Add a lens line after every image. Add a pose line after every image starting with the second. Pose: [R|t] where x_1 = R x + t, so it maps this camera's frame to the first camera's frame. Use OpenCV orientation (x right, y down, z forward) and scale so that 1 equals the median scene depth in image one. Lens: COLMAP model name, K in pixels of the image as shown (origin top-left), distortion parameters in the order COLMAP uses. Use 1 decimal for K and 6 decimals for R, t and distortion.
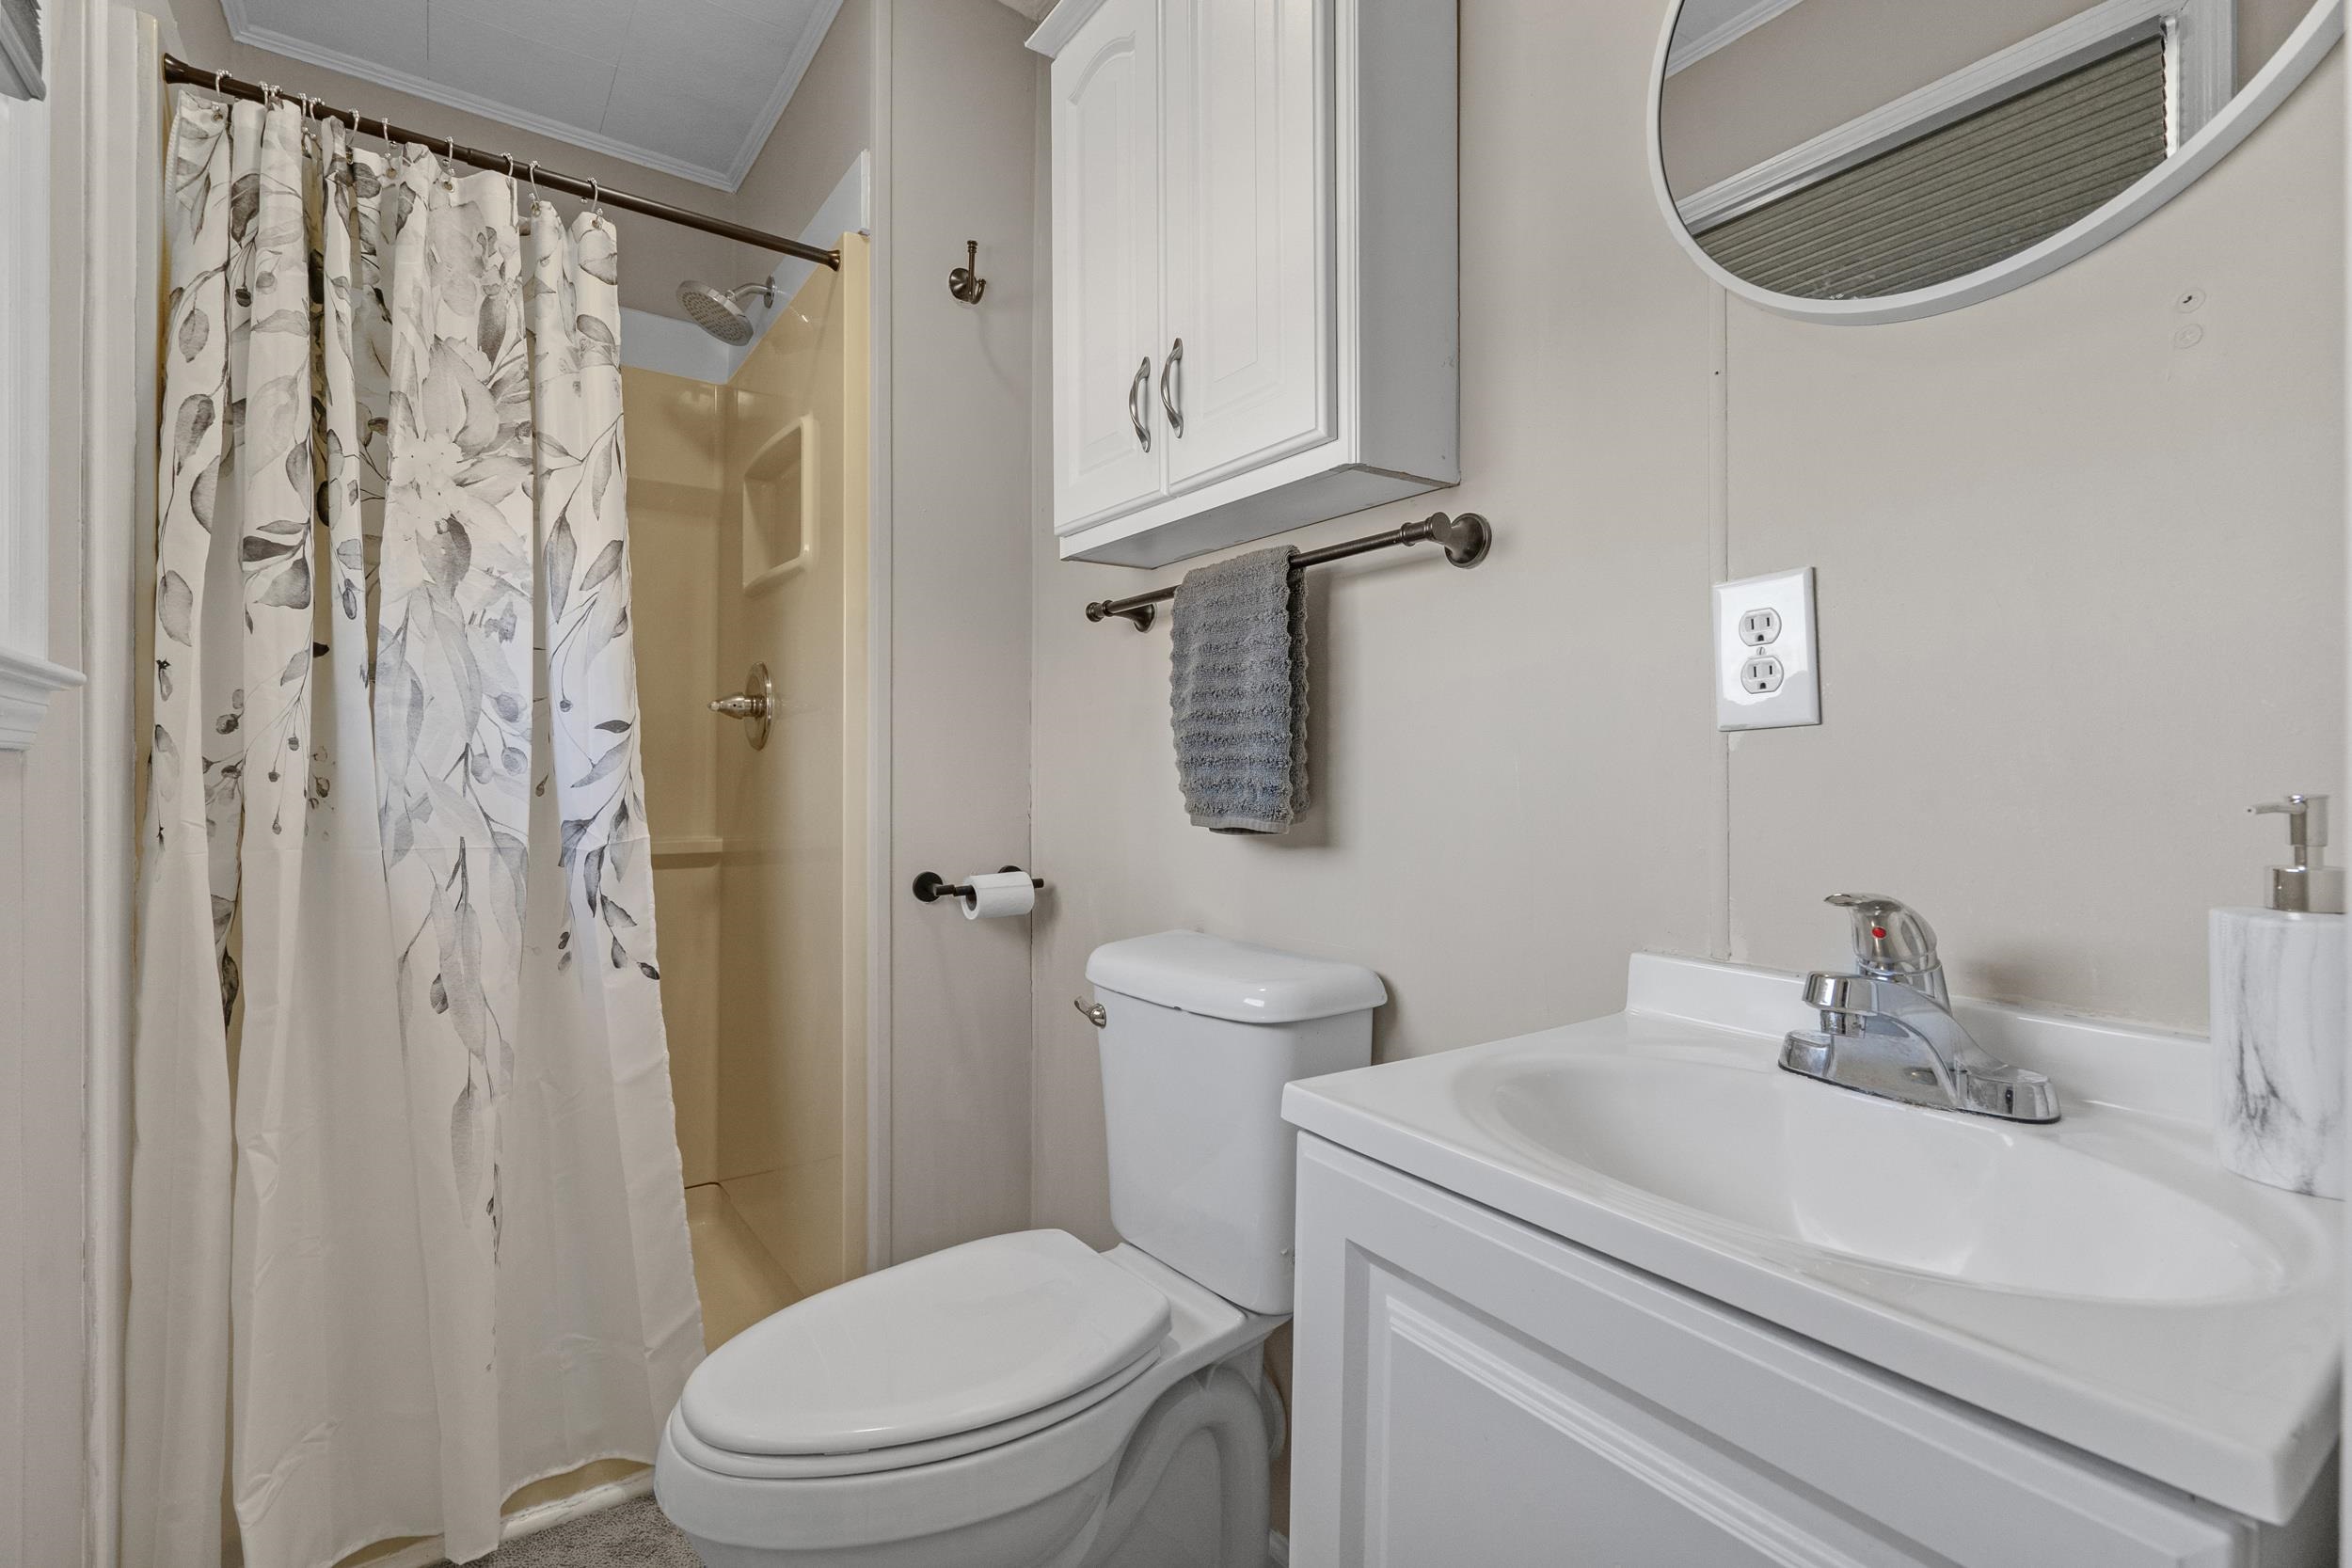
lens RADIAL K [[1075.9, 0, 1175.9], [0, 1075.9, 765.2], [0, 0, 1]] dist [-0.002833, -0.000297]
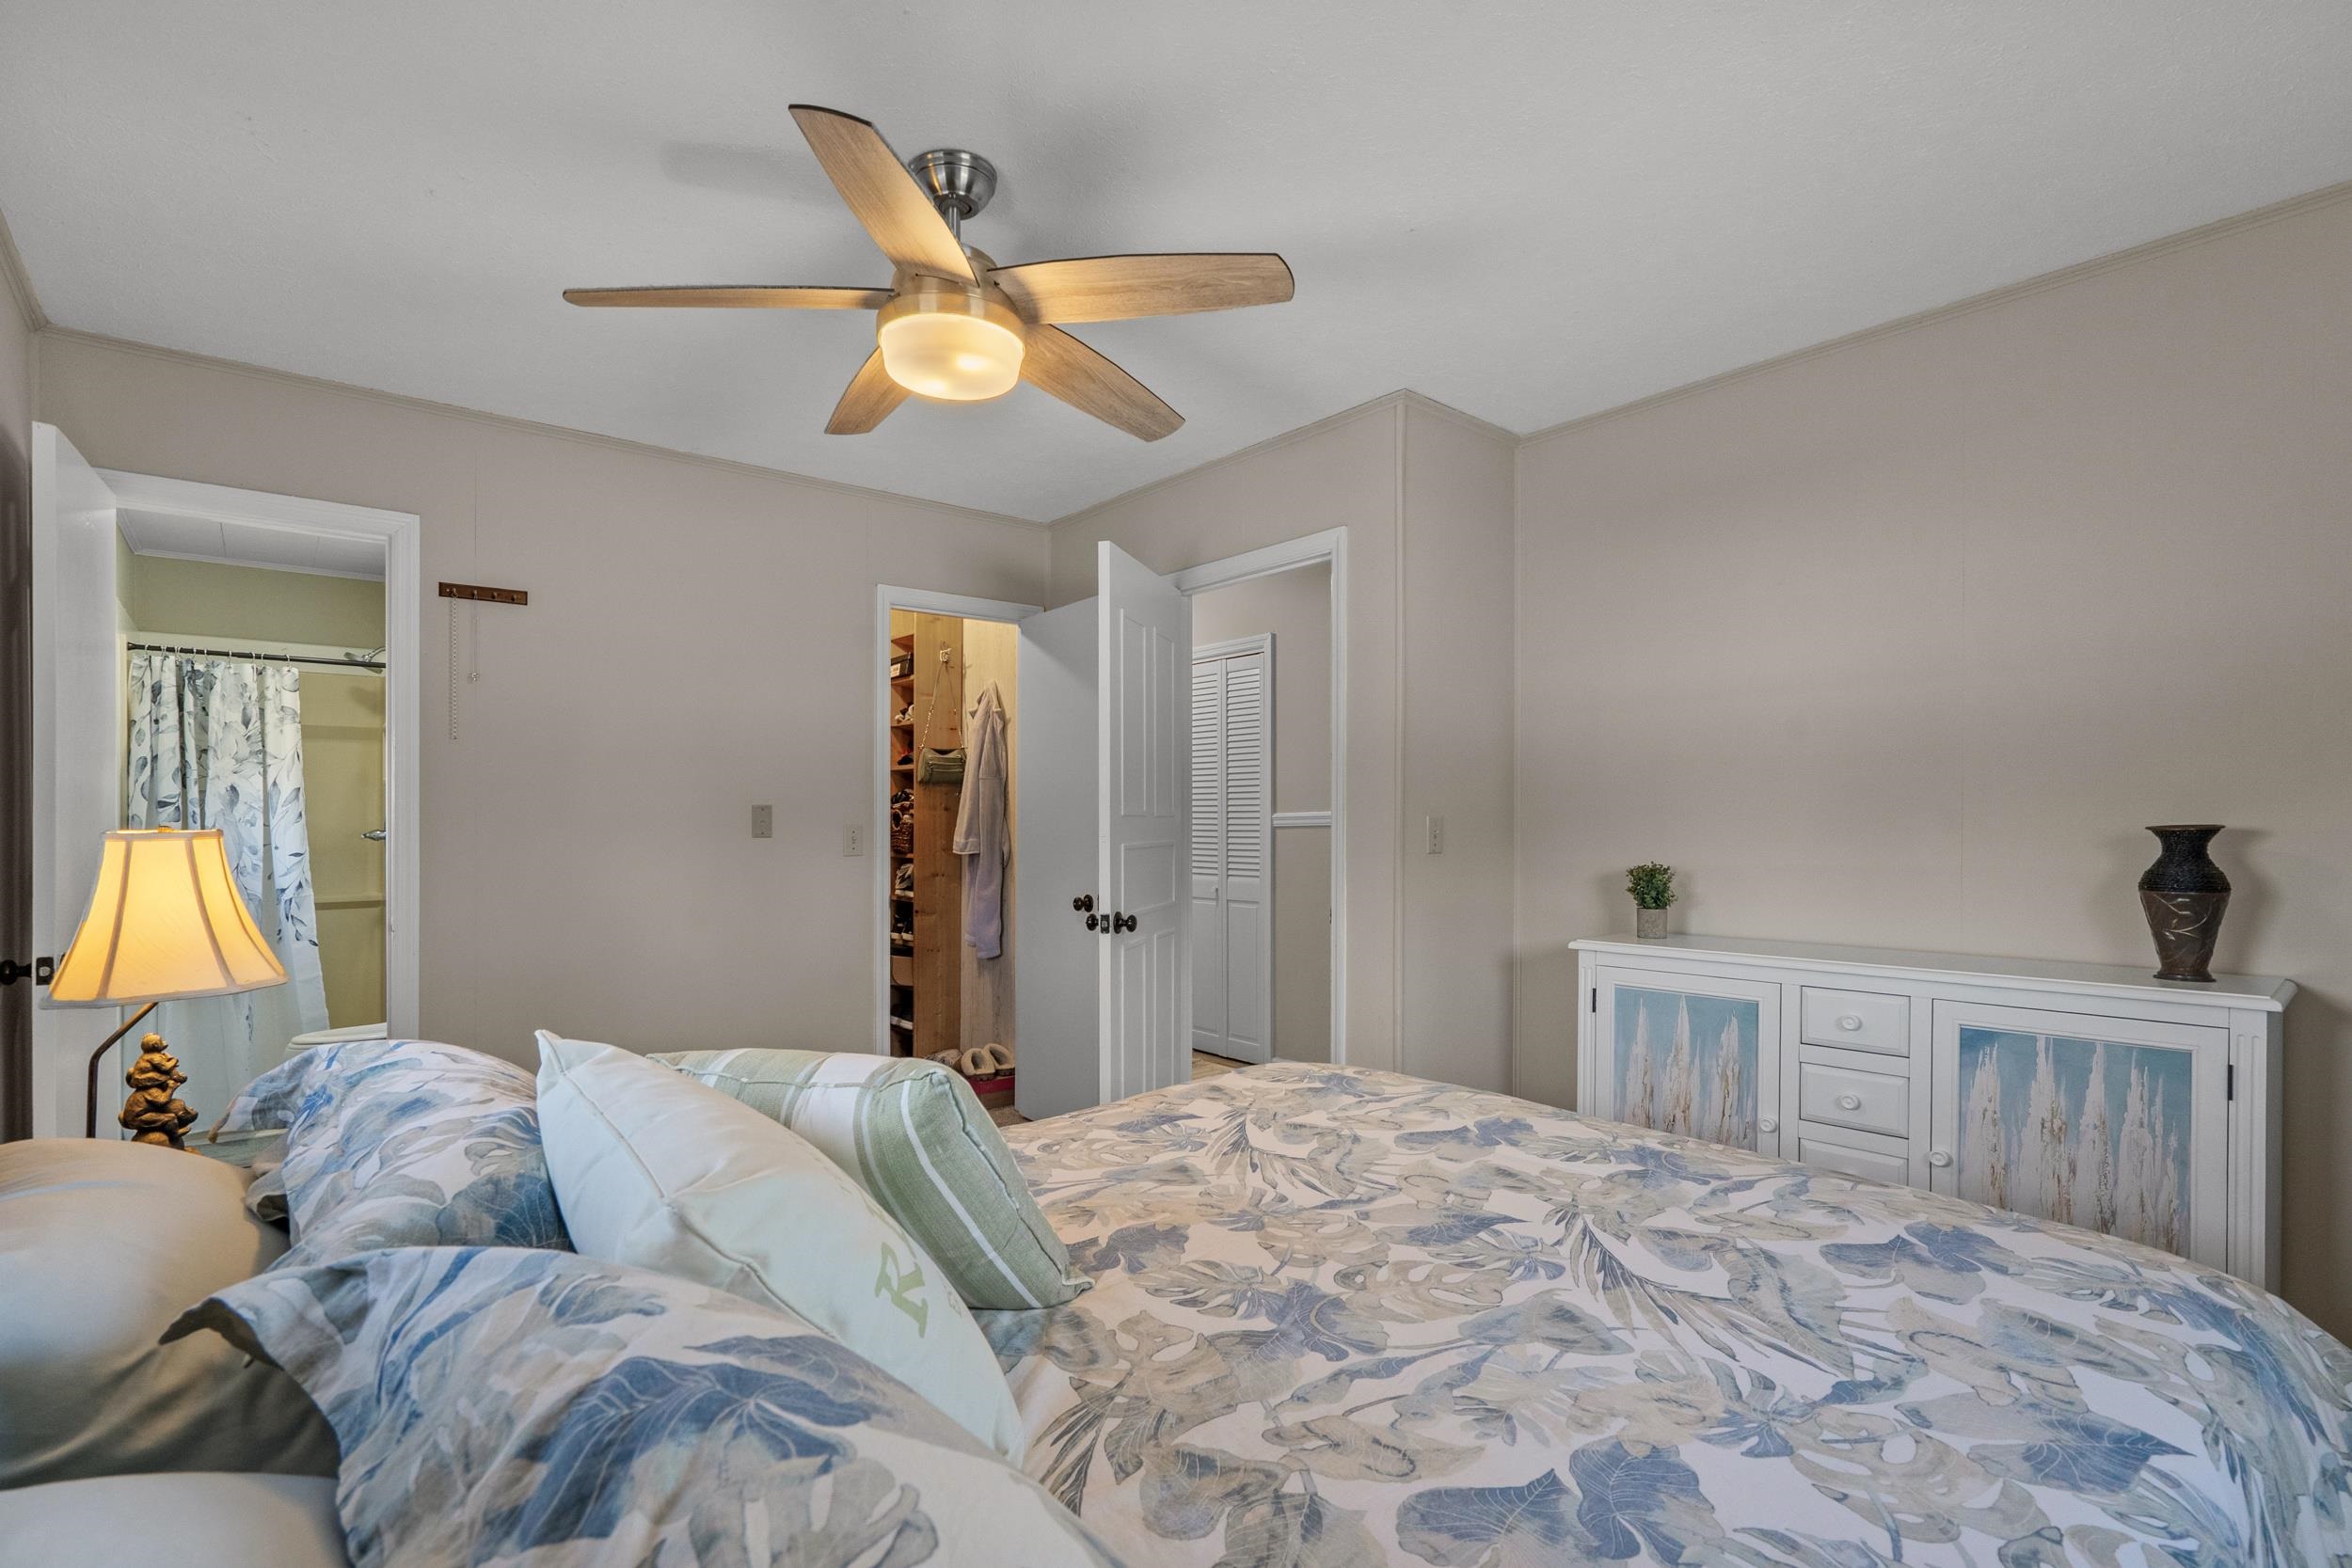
lens RADIAL K [[1075.9, 0, 1177.3], [0, 1075.9, 808.1], [0, 0, 1]] dist [-0.002833, -0.000297]
pose [[0.995652, 0.001575, 0.093141, 1.588050], [-0.002914, 0.999894, 0.014238, -0.216004], [-0.093109, -0.014448, 0.995551, -2.110587]]
